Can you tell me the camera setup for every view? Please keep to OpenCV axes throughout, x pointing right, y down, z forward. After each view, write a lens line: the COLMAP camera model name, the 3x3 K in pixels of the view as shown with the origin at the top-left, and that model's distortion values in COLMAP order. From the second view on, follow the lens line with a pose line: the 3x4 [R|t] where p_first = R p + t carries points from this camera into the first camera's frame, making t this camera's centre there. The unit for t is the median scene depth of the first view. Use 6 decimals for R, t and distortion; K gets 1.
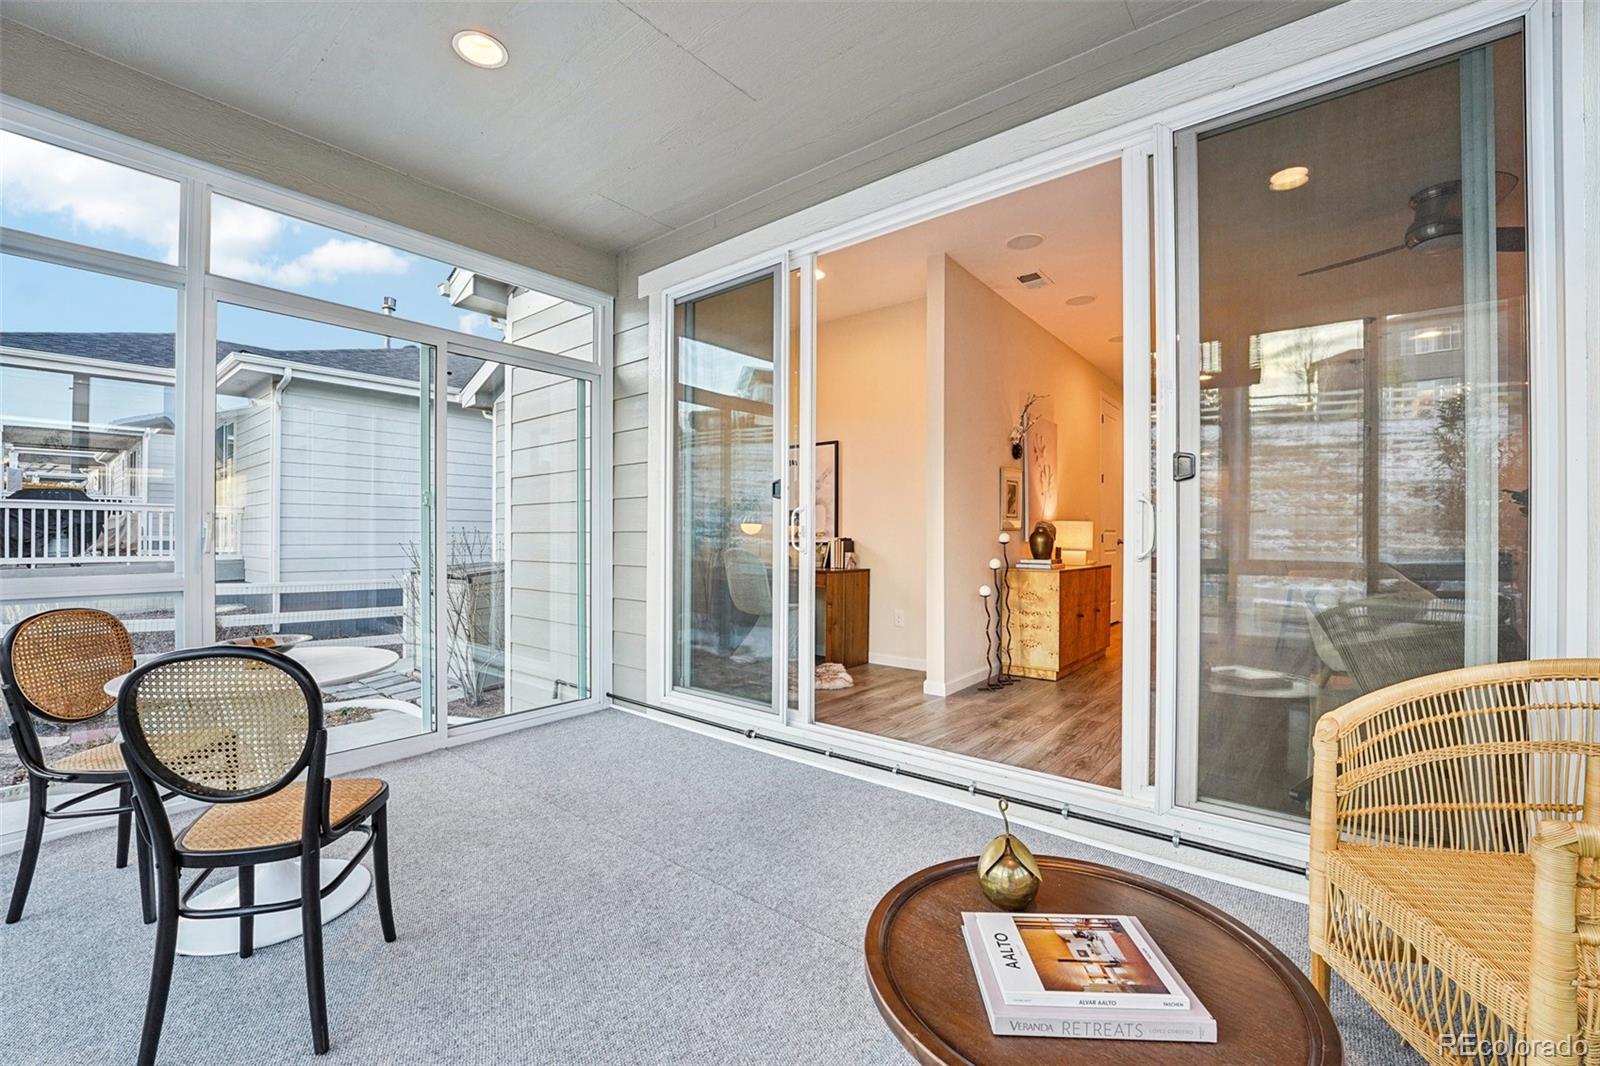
lens RADIAL K [[658.9, 0, 790.9], [0, 658.9, 530.5], [0, 0, 1]] dist [-0.027178, 0.003161]
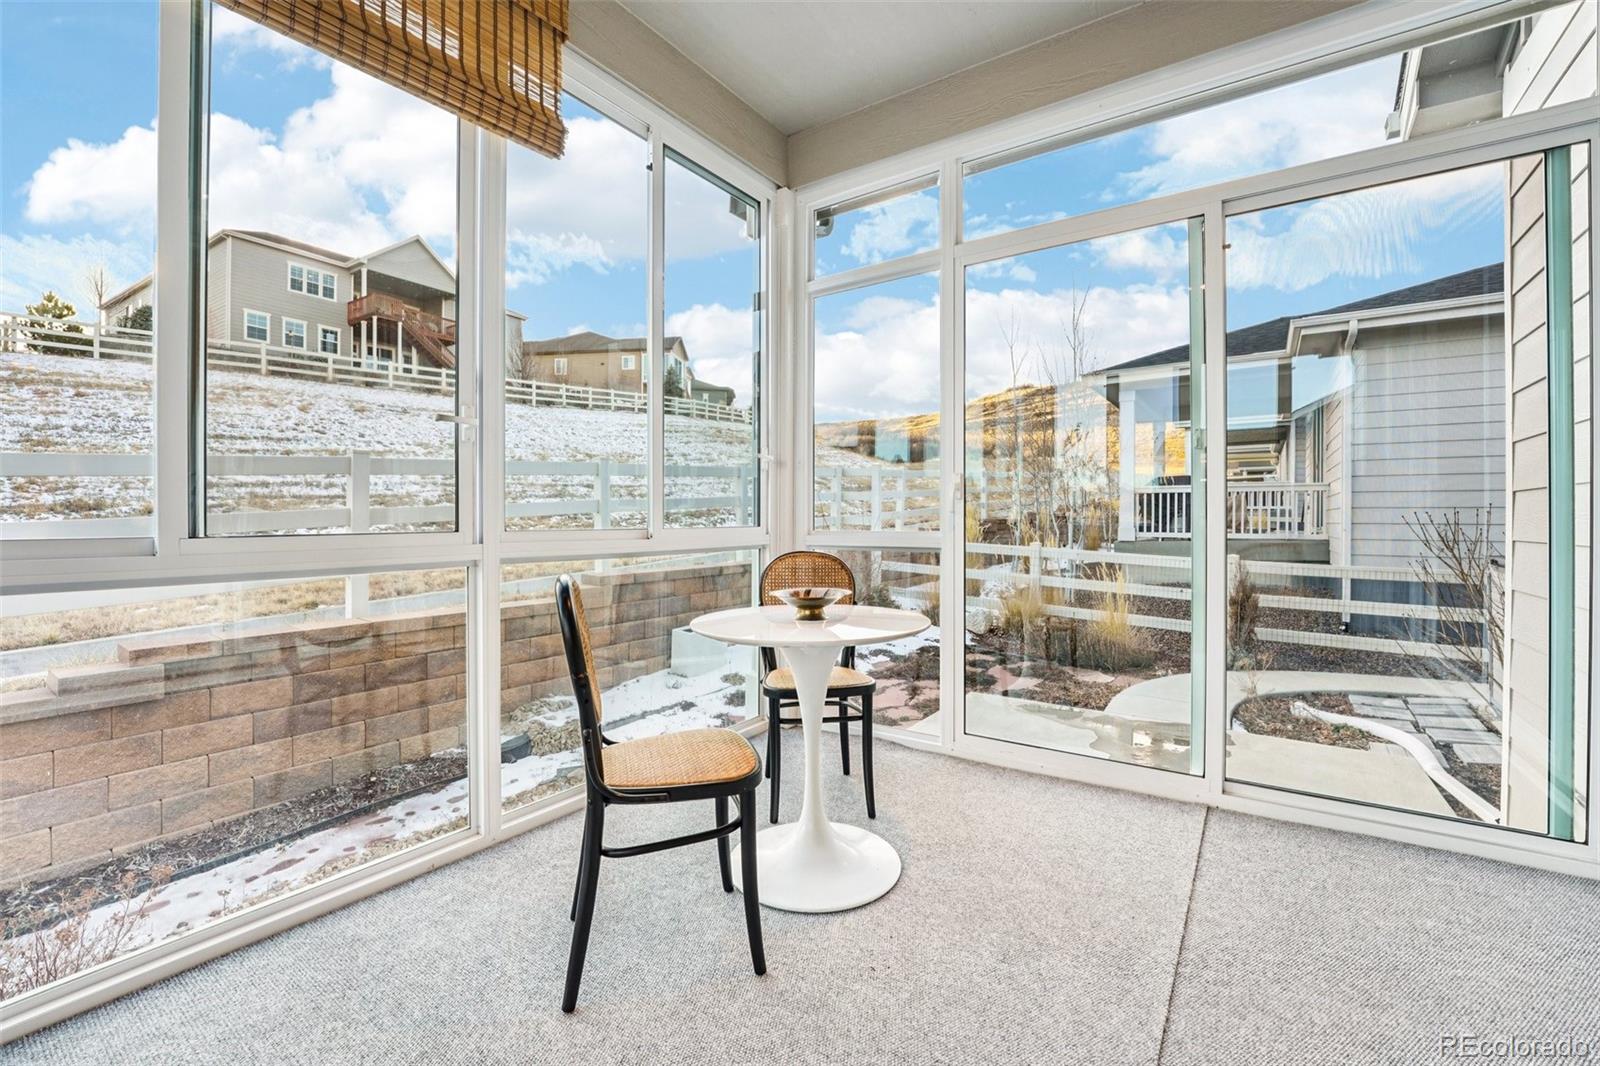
lens RADIAL K [[658.9, 0, 792.1], [0, 658.9, 519.5], [0, 0, 1]] dist [-0.027178, 0.003161]
pose [[0.068123, -0.001906, -0.997675, 0.039077], [0.006692, 0.999977, -0.001454, 0.013946], [0.997654, -0.006578, 0.068134, 0.194905]]
